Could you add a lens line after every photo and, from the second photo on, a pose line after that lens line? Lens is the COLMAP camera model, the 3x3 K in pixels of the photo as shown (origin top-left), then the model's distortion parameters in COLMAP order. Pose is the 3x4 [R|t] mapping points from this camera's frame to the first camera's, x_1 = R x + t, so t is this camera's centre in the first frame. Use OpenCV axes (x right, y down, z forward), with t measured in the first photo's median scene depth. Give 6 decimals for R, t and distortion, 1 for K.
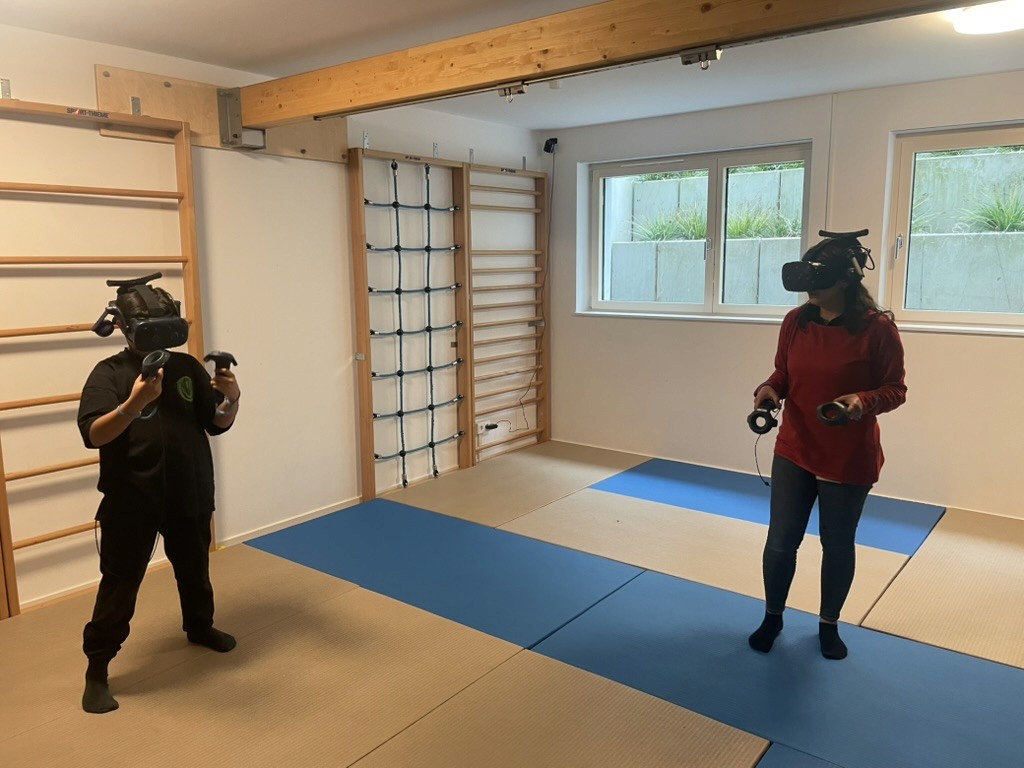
lens RADIAL K [[776.7, 0, 512.0], [0, 776.7, 384.0], [0, 0, 1]] dist [0.086406, -0.167339]
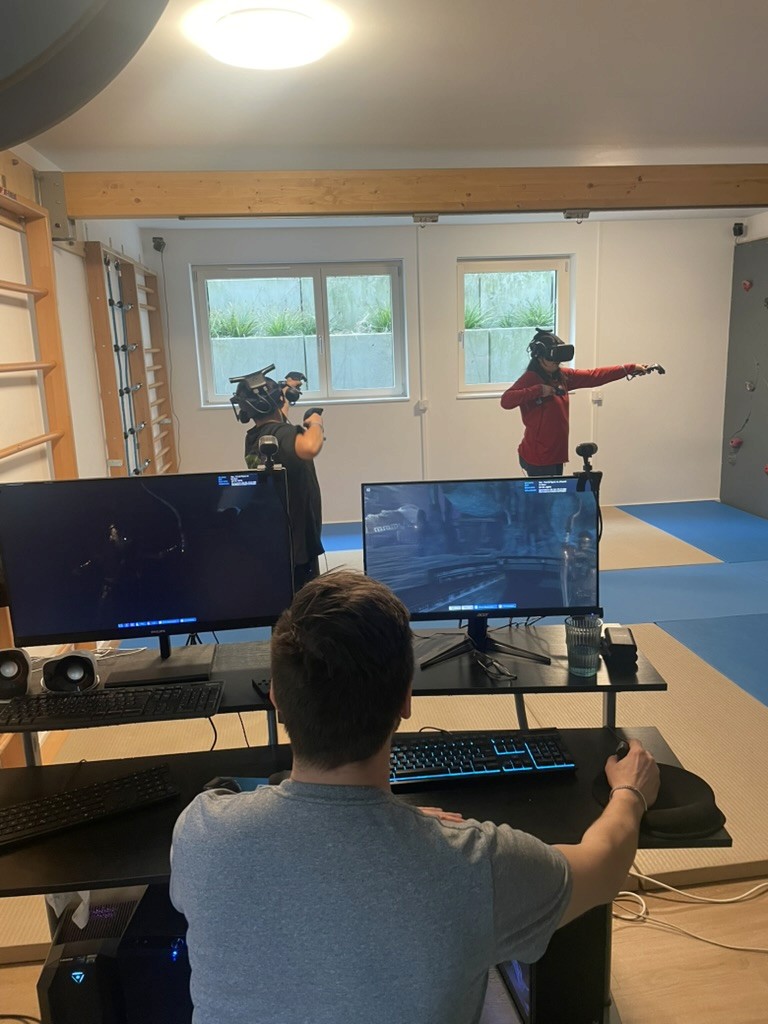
lens RADIAL K [[776.7, 0, 397.9], [0, 776.7, 515.6], [0, 0, 1]] dist [0.086406, -0.167339]
pose [[0.718298, -0.165940, 0.675657, -0.605584], [0.139340, 0.985776, 0.093971, -0.010683], [-0.681640, 0.026647, 0.731202, 0.056912]]
